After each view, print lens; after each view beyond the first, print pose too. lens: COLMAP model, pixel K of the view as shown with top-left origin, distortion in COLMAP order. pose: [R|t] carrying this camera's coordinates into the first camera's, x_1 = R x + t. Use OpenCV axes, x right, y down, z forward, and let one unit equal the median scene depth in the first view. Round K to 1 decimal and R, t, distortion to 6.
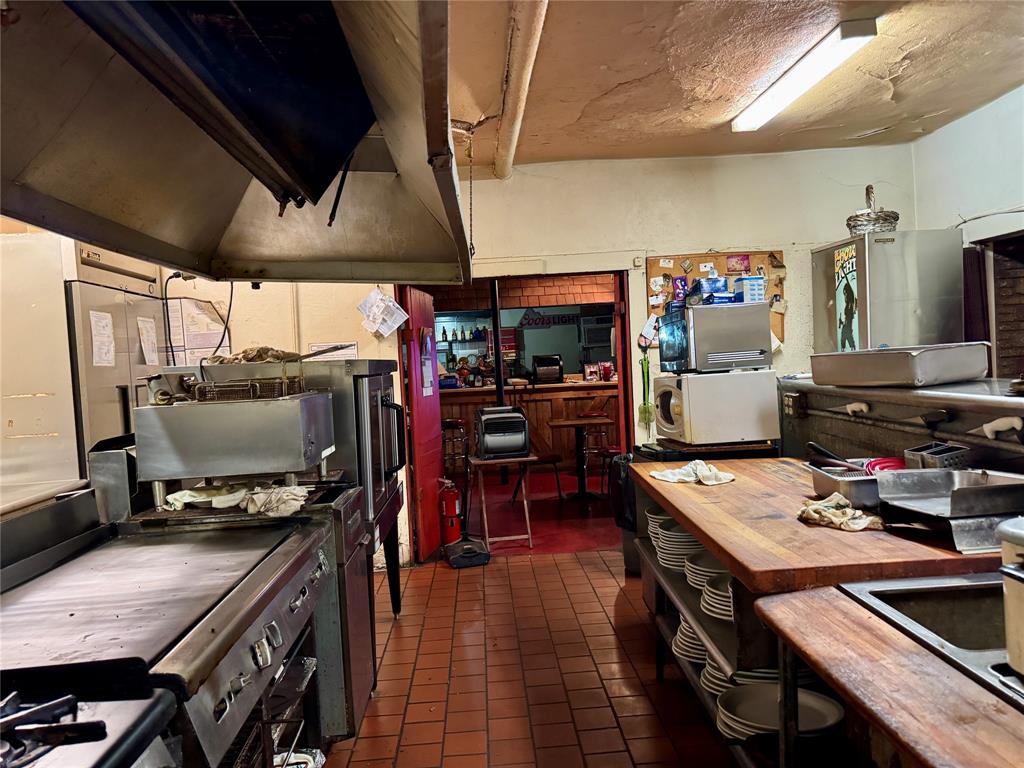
lens RADIAL K [[707.8, 0, 512.0], [0, 707.8, 384.0], [0, 0, 1]] dist [0.033198, -0.002011]
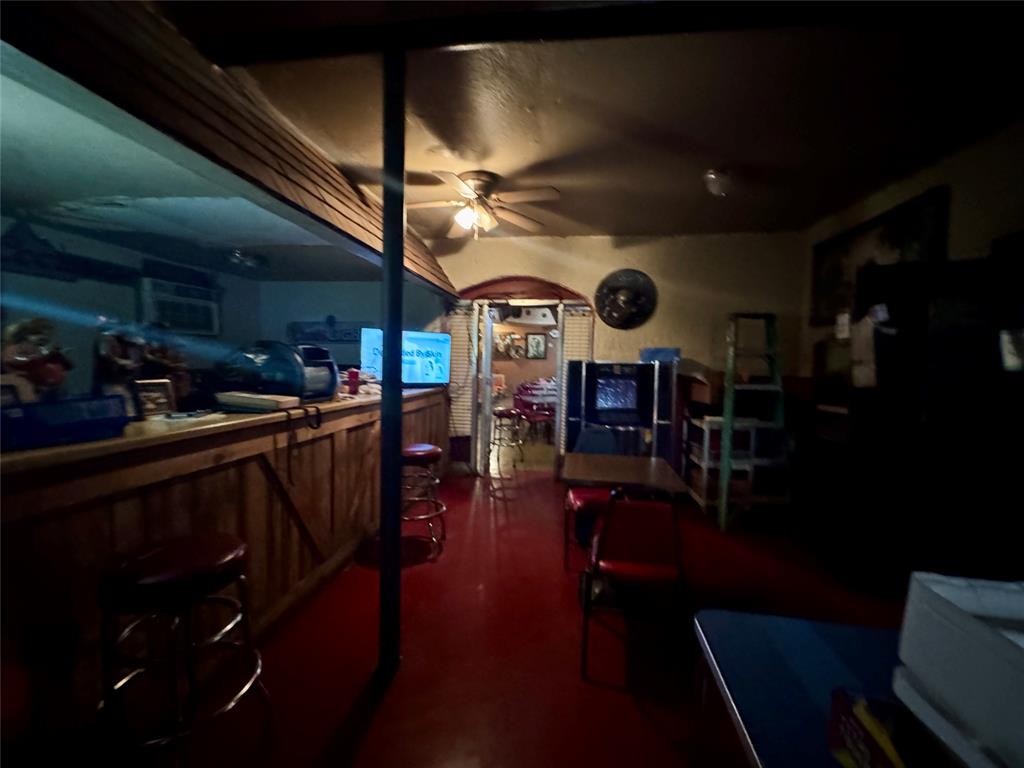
lens RADIAL K [[407.4, 0, 512.0], [0, 407.4, 384.0], [0, 0, 1]] dist [-0.000933, -0.000072]
pose [[0.182437, 0.001553, 0.983216, -0.203303], [0.001092, 0.999998, -0.001782, -0.012474], [-0.983217, 0.001398, 0.182435, 0.828282]]
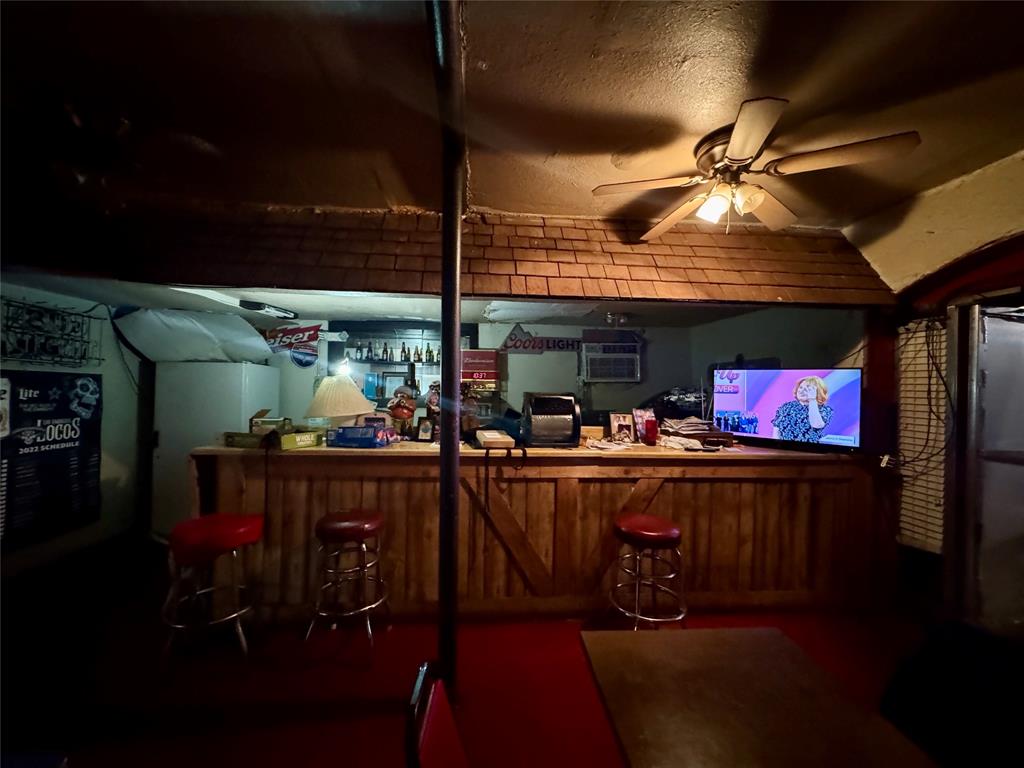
lens RADIAL K [[407.4, 0, 512.0], [0, 407.4, 384.0], [0, 0, 1]] dist [-0.000933, -0.000072]
pose [[0.996835, 0.067313, 0.042301, 0.005325], [-0.065739, 0.997129, -0.037580, -0.034874], [-0.044709, 0.034680, 0.998398, 0.701932]]
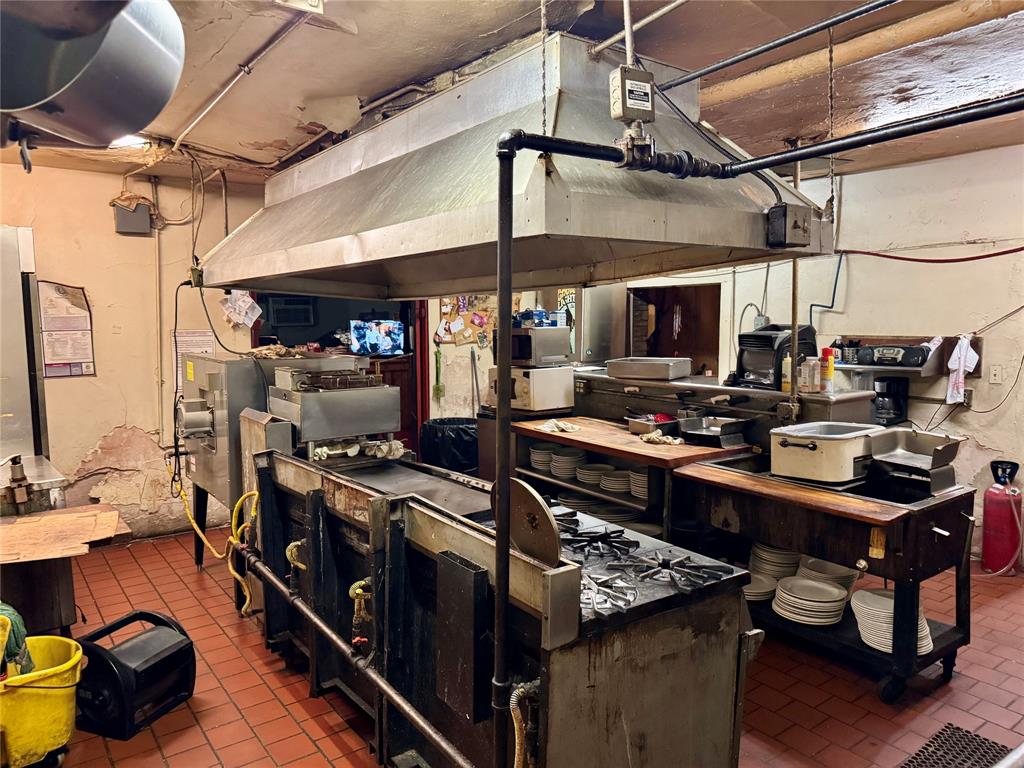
lens RADIAL K [[707.8, 0, 512.0], [0, 707.8, 384.0], [0, 0, 1]] dist [0.033198, -0.002011]
pose [[0.836830, -0.001184, 0.547461, -0.228055], [-0.020709, 0.999213, 0.033817, -0.010837], [-0.547071, -0.039636, 0.836148, -0.117739]]
